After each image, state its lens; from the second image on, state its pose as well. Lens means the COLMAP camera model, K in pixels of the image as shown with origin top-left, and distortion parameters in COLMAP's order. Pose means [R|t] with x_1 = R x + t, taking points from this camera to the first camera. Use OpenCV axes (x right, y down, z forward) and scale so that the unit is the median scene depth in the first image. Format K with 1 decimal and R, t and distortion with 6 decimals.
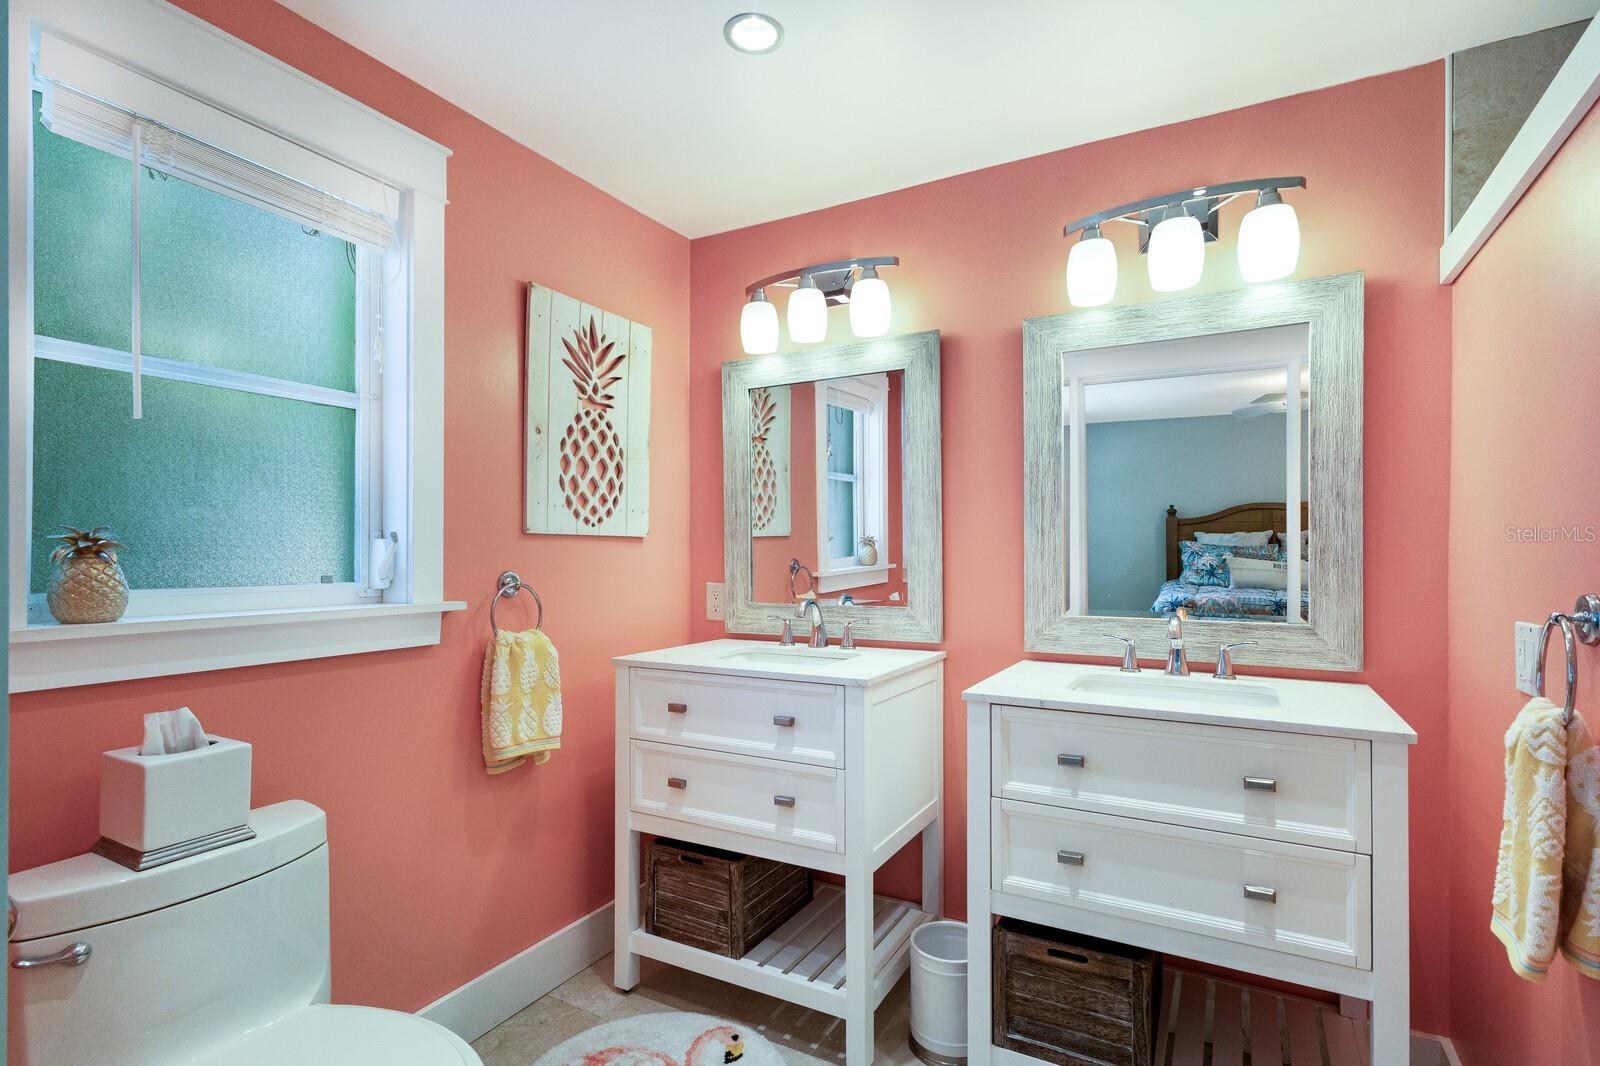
lens RADIAL K [[783.3, 0, 804.4], [0, 783.3, 547.1], [0, 0, 1]] dist [0.020773, -0.000063]
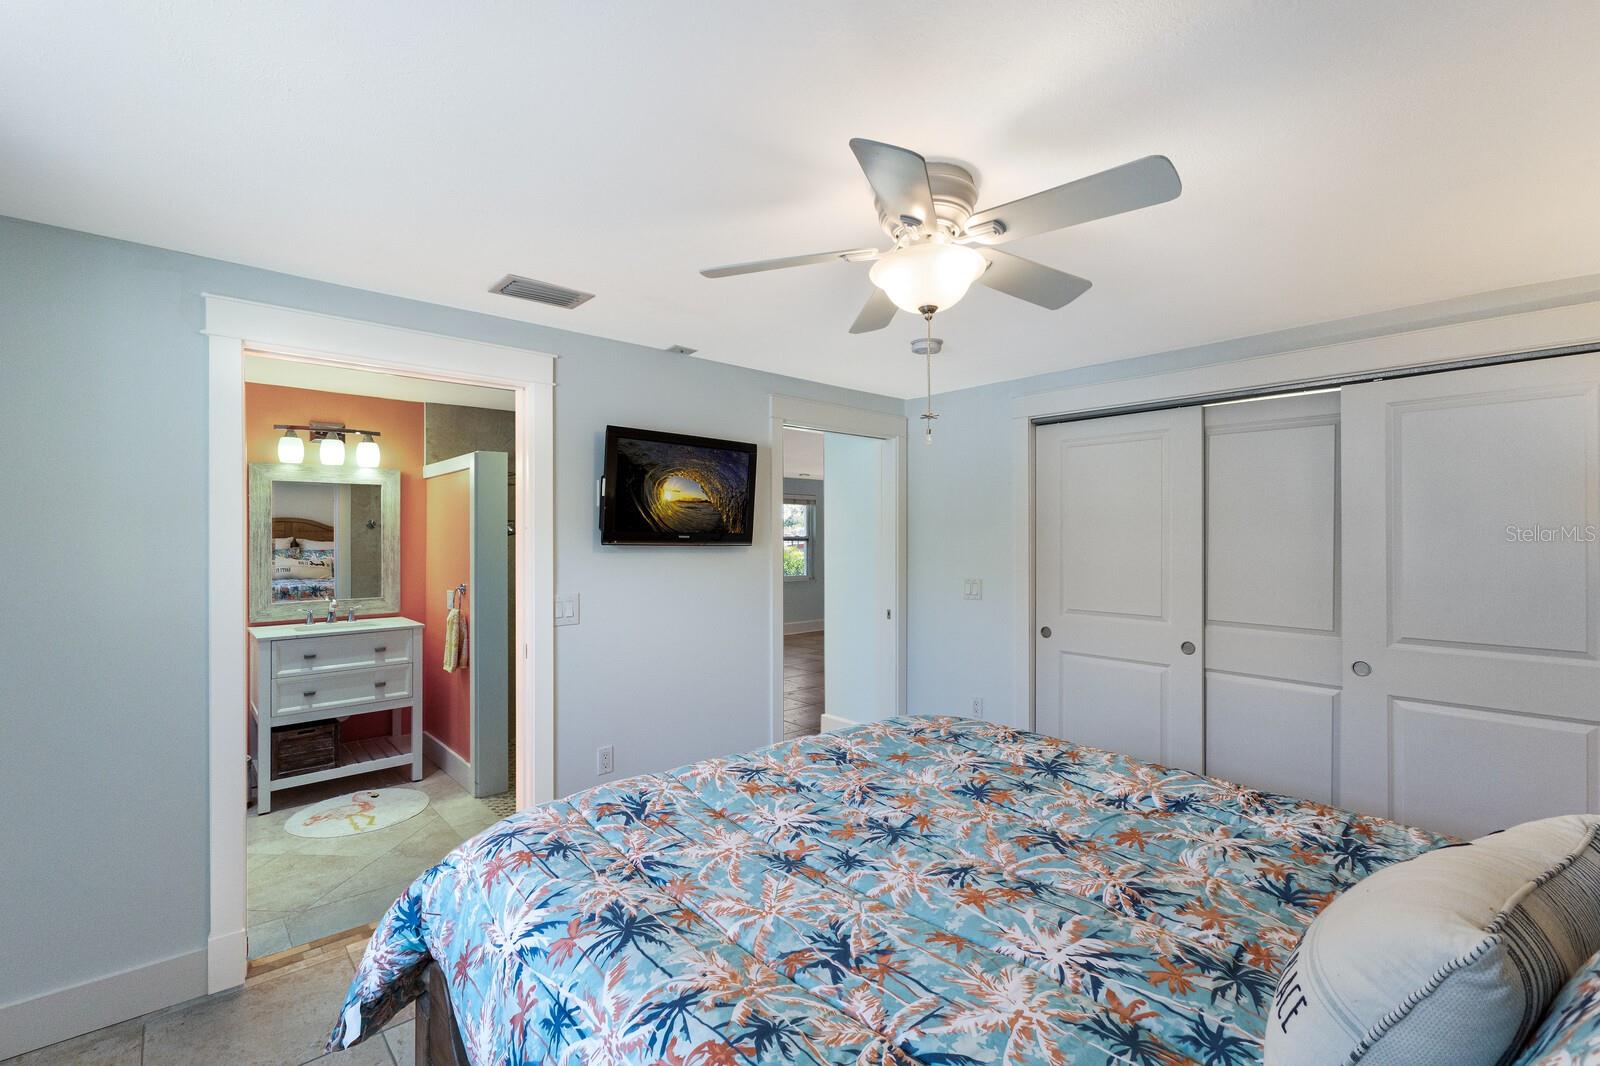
lens RADIAL K [[697.1, 0, 803.5], [0, 697.1, 535.3], [0, 0, 1]] dist [0.002225, 0.000066]
pose [[0.326600, -0.006302, 0.945141, -1.309724], [-0.000712, 0.999976, 0.006914, -0.148871], [-0.945162, -0.002931, 0.326588, -1.305350]]
